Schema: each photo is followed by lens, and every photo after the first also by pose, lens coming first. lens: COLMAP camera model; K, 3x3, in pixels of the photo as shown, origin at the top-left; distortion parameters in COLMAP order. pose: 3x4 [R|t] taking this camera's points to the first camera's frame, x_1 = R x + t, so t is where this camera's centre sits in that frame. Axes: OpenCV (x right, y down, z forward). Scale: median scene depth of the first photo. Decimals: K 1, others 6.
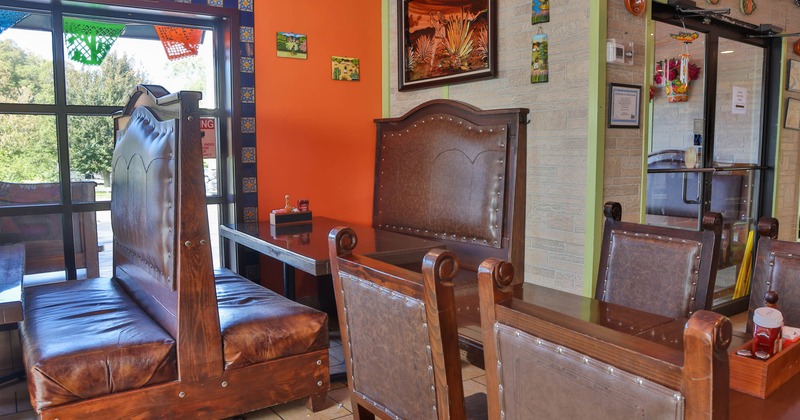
lens RADIAL K [[581.8, 0, 398.8], [0, 581.8, 215.8], [0, 0, 1]] dist [-0.101704, 0.011017]
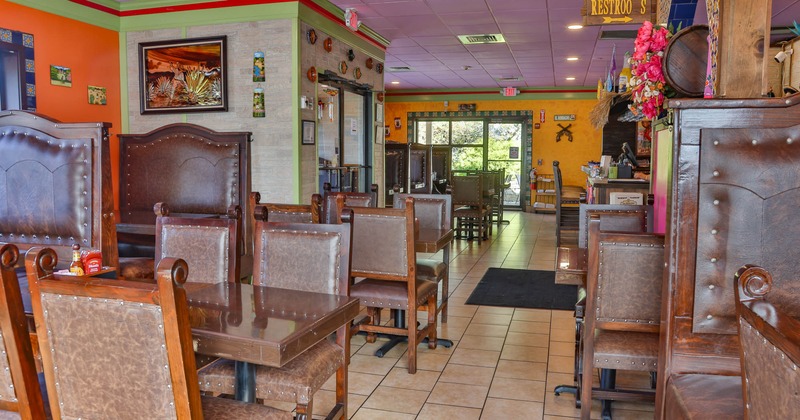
lens RADIAL K [[581.8, 0, 400.2], [0, 581.8, 207.6], [0, 0, 1]] dist [-0.101704, 0.011017]
pose [[0.756397, -0.052086, 0.652035, -0.469933], [0.068305, 0.997664, 0.000457, 0.048822], [-0.650536, 0.044192, 0.758188, -0.444455]]
